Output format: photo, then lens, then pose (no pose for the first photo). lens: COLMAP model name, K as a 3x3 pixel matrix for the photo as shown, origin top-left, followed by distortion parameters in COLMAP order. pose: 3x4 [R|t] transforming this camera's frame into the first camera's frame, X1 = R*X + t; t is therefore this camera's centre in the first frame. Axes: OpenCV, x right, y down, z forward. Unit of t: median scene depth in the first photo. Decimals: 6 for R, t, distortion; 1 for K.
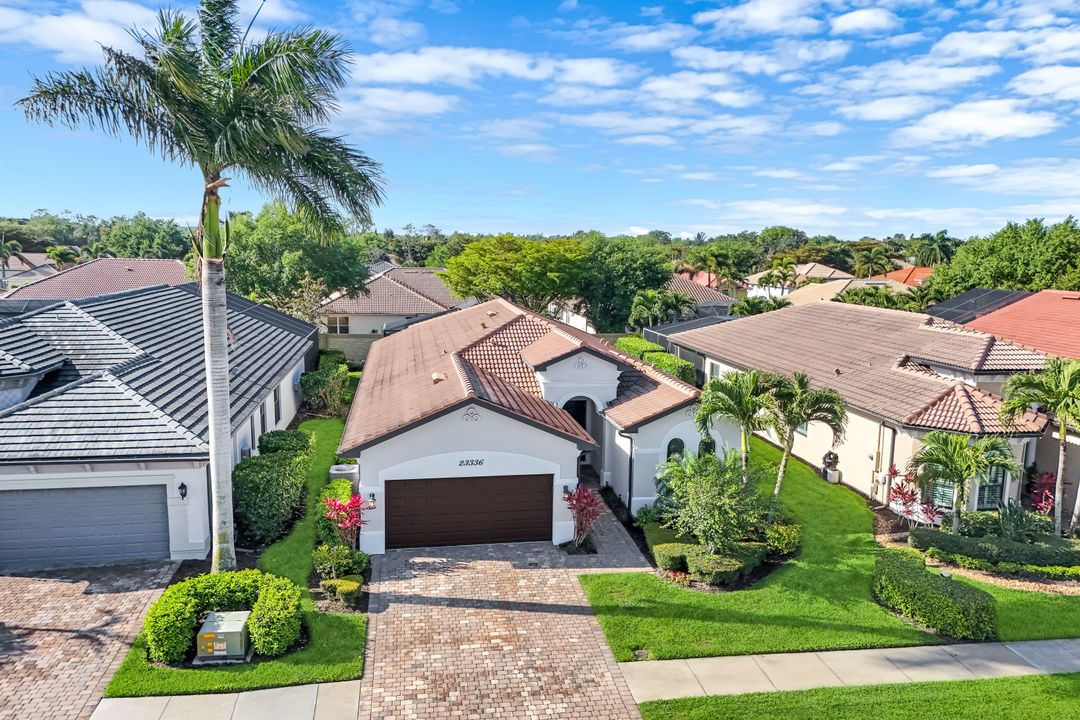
lens RADIAL K [[774.2, 0, 542.8], [0, 774.2, 384.8], [0, 0, 1]] dist [0.091236, -0.085546]
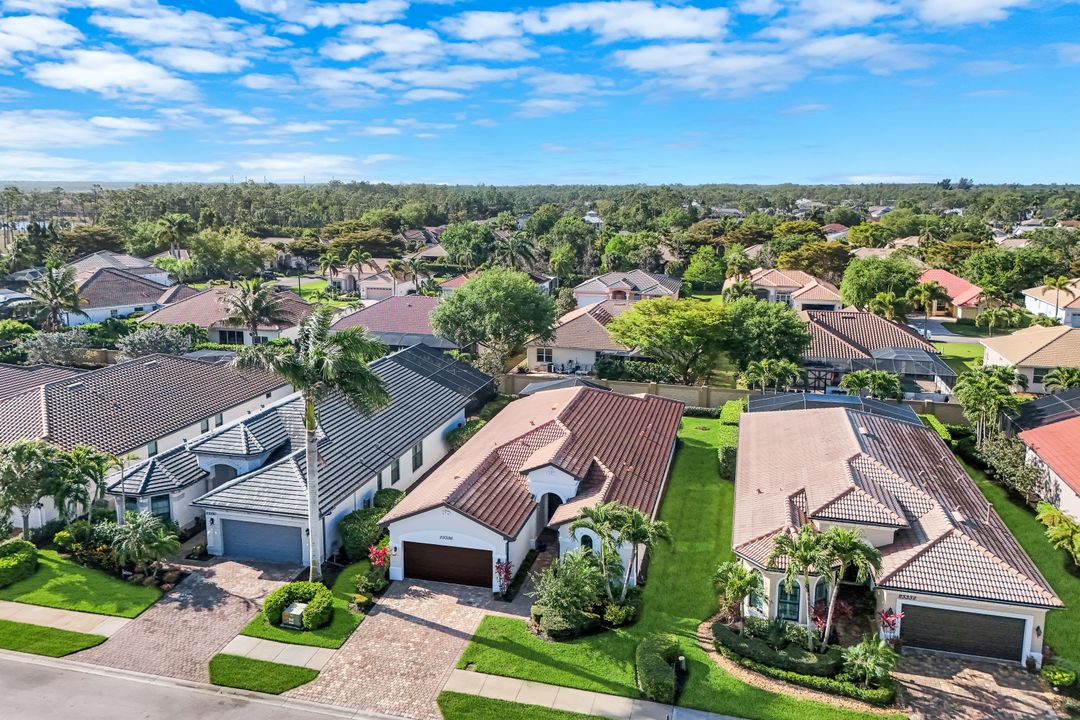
lens RADIAL K [[774.2, 0, 542.8], [0, 774.2, 384.8], [0, 0, 1]] dist [0.091236, -0.085546]
pose [[0.915732, 0.080290, -0.393687, 0.810513], [-0.057978, 0.995981, 0.068266, -0.395405], [0.397585, -0.039688, 0.916706, -0.533418]]
